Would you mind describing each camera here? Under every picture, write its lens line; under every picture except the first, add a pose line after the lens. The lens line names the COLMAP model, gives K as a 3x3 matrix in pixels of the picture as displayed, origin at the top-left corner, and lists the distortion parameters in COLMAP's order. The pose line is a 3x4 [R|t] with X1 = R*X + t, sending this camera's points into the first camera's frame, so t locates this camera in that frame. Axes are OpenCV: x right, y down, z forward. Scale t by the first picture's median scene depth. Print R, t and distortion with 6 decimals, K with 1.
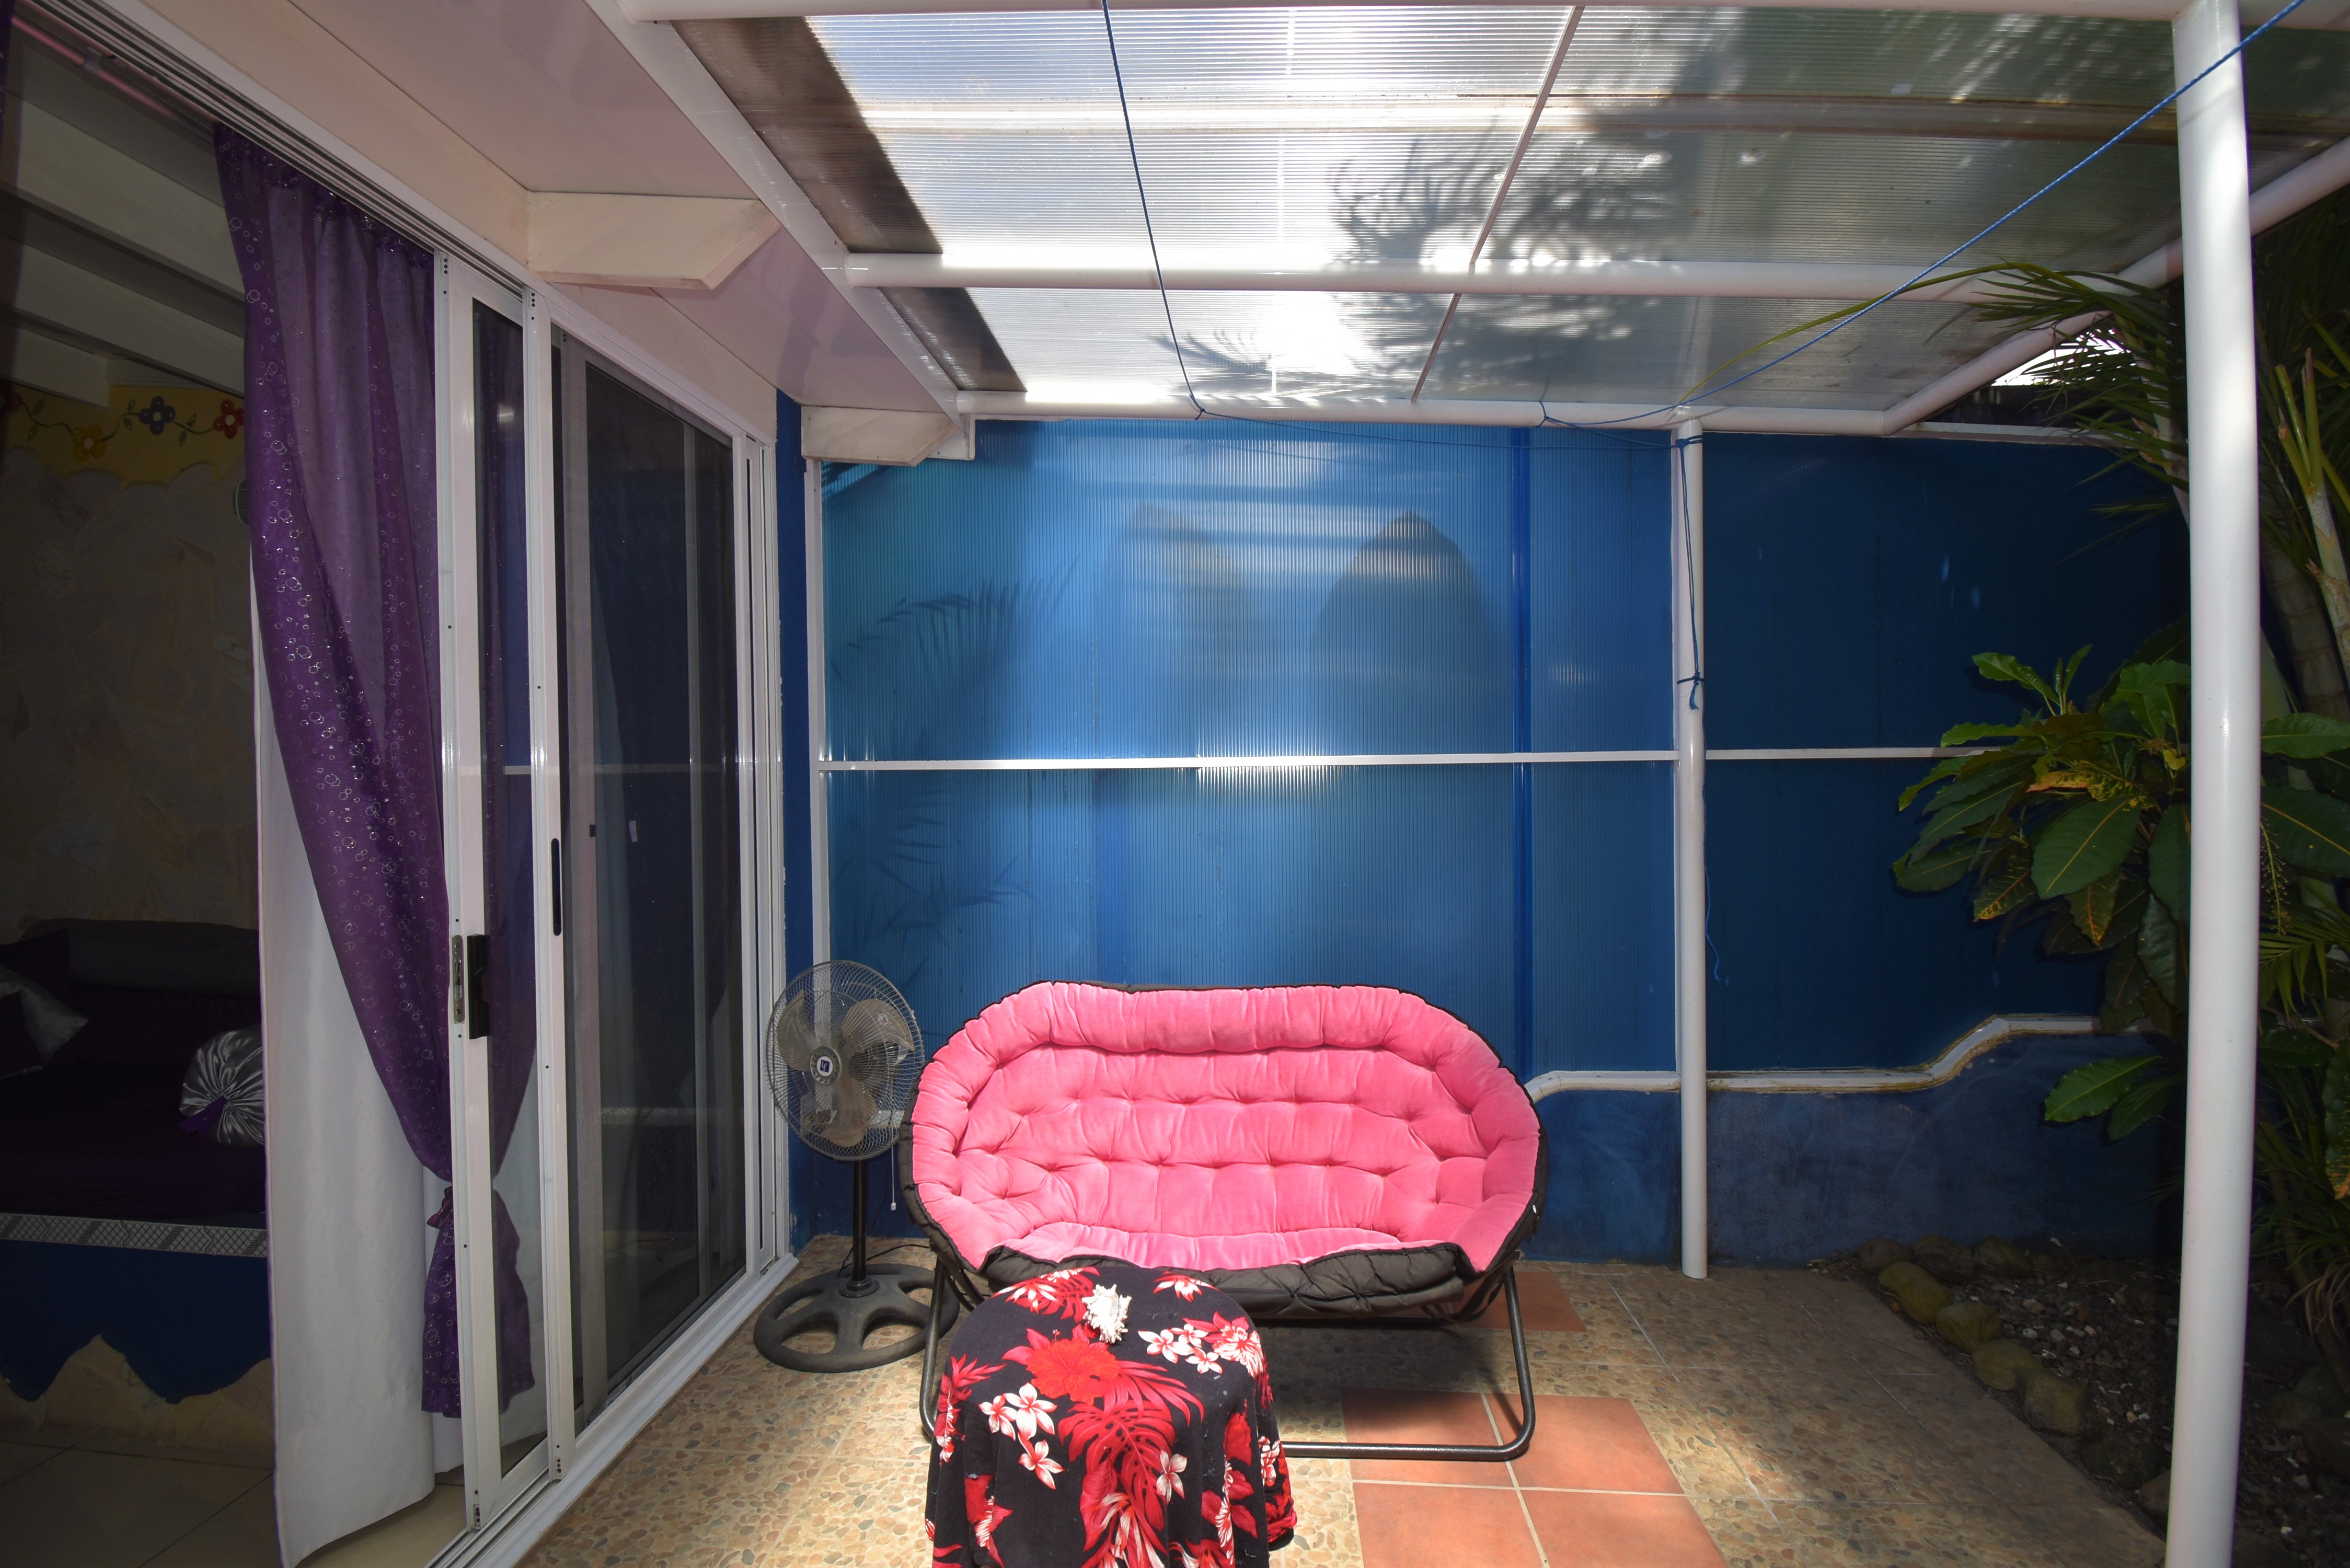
lens RADIAL K [[1039.6, 0, 1173.7], [0, 1039.6, 786.9], [0, 0, 1]] dist [0.020033, -0.025253]
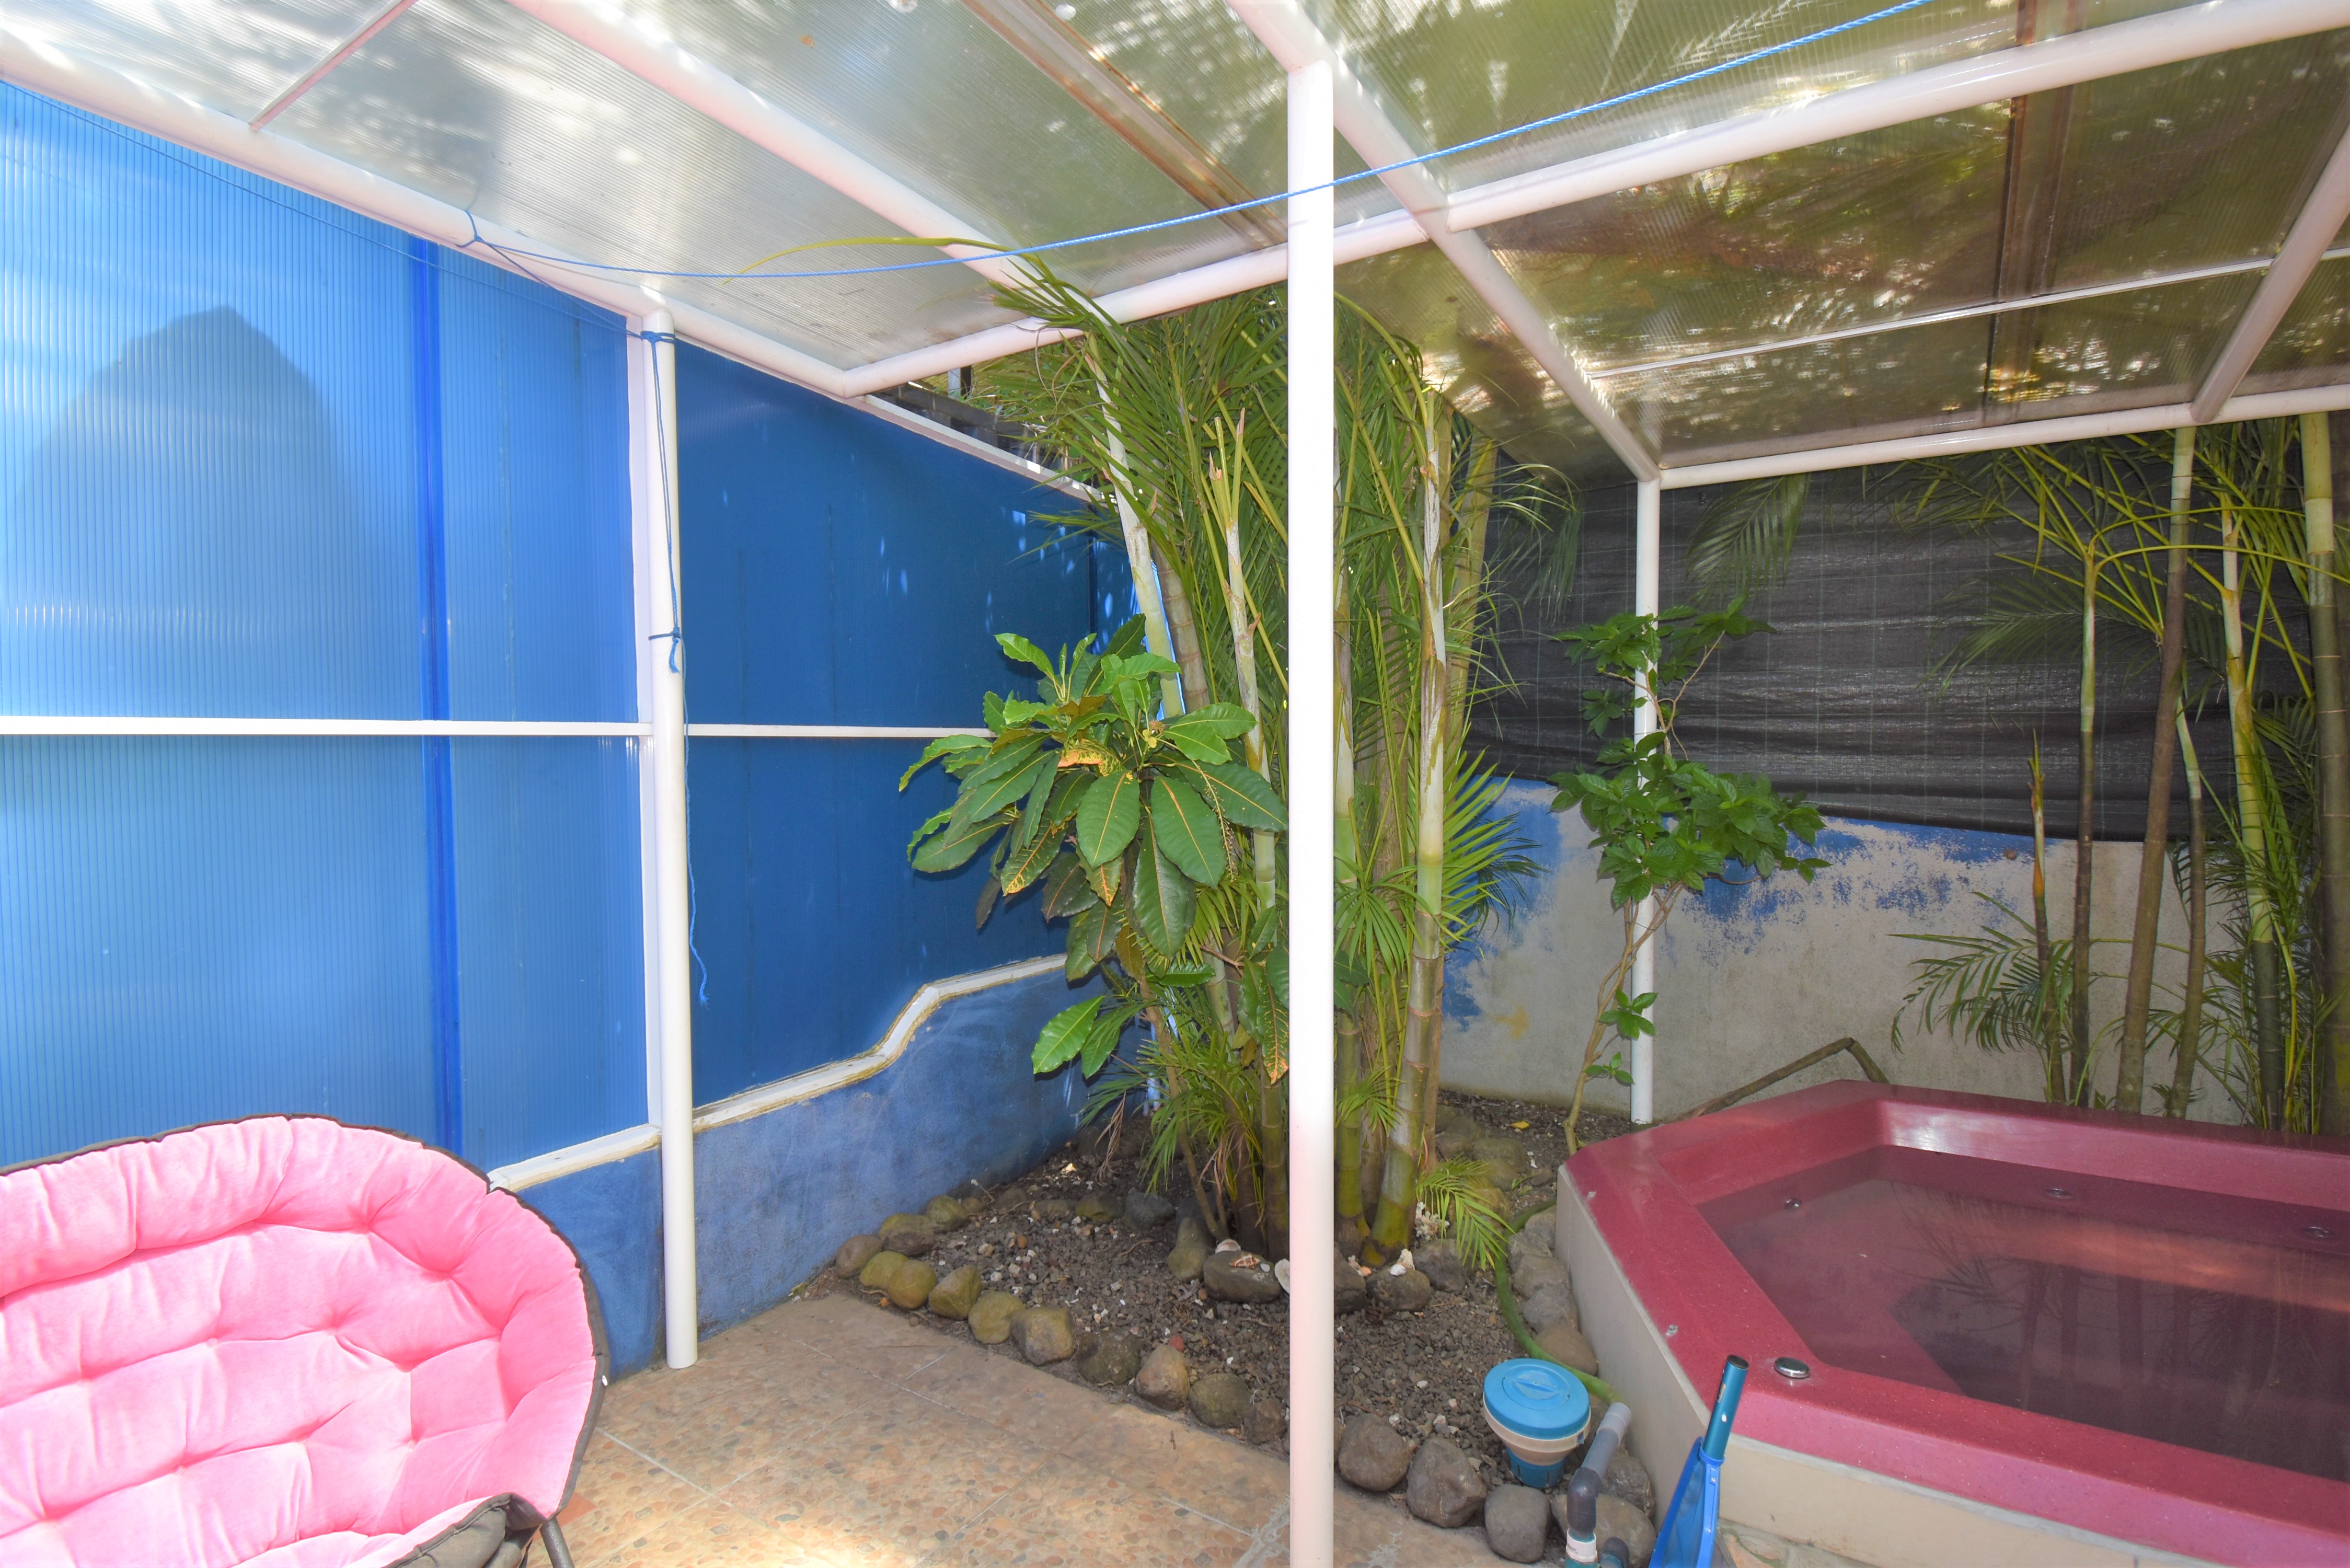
lens RADIAL K [[1147.7, 0, 1171.2], [0, 1147.7, 787.2], [0, 0, 1]] dist [0.013592, -0.023675]
pose [[0.490015, -0.022873, 0.871414, -0.100821], [0.012995, 0.999736, 0.018934, 0.003214], [-0.871617, 0.002047, 0.490183, 0.249392]]
